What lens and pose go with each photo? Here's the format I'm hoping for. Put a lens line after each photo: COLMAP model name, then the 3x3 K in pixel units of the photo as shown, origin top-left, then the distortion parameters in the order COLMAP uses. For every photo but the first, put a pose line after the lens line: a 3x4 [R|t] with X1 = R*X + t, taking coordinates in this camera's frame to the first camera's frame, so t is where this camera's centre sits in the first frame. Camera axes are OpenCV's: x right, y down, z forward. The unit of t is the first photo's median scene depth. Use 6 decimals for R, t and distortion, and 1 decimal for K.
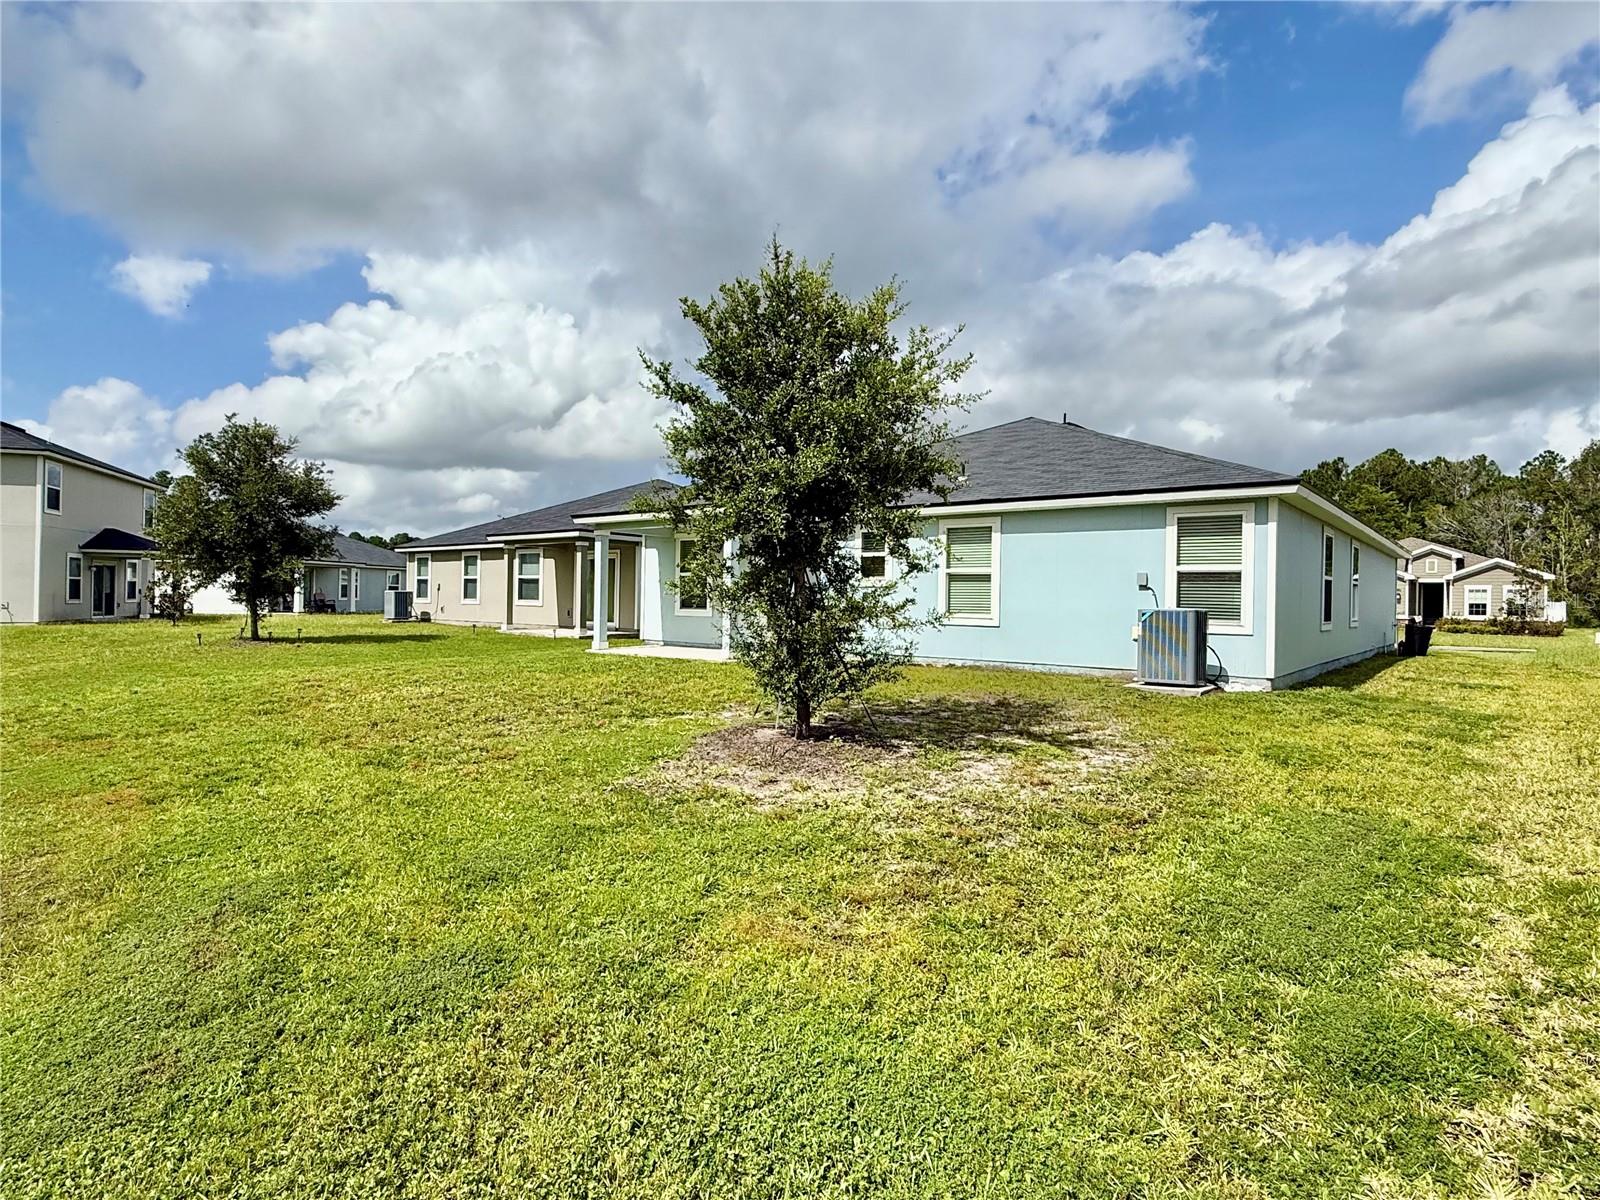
lens RADIAL K [[854.4, 0, 800.0], [0, 854.4, 600.0], [0, 0, 1]] dist [0.001642, 0.000272]
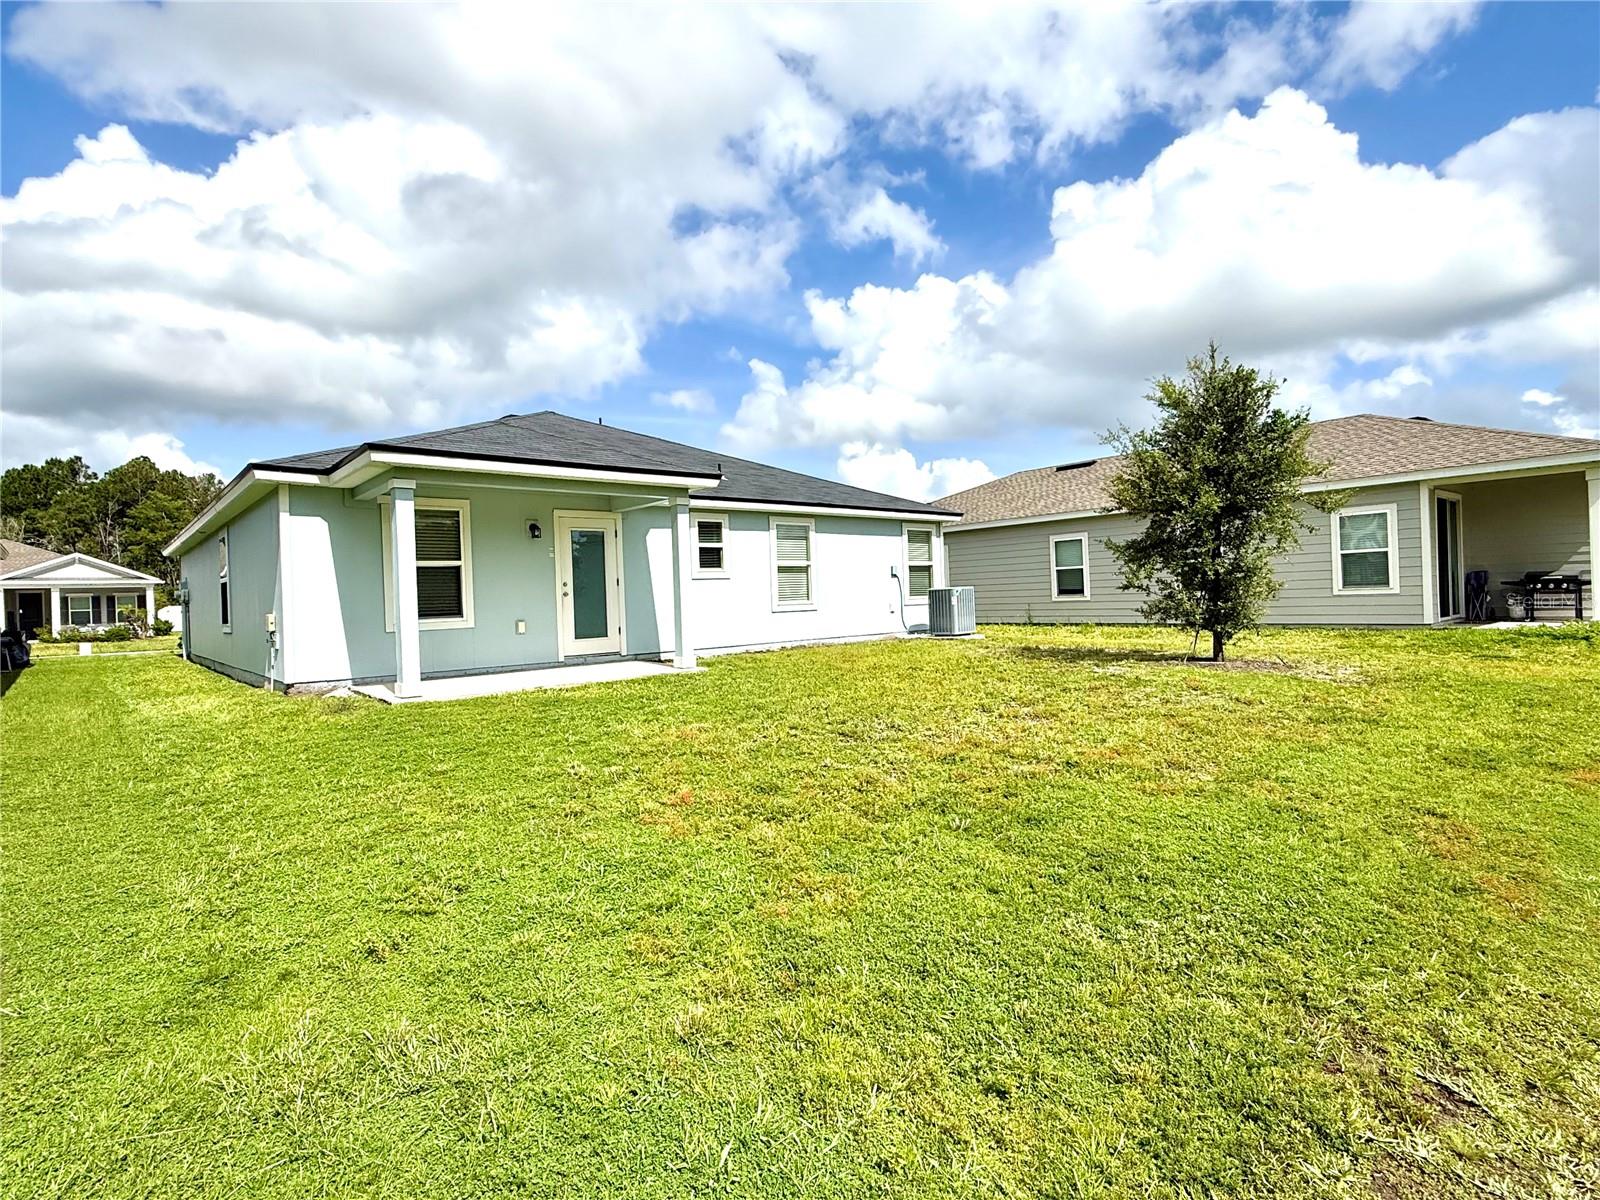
lens RADIAL K [[781.2, 0, 800.0], [0, 781.2, 600.0], [0, 0, 1]] dist [0.012121, -0.013547]
pose [[0.137628, -0.031730, 0.989976, -0.910580], [0.038064, 0.998918, 0.026724, -0.014359], [-0.989752, 0.034005, 0.138686, 0.924717]]
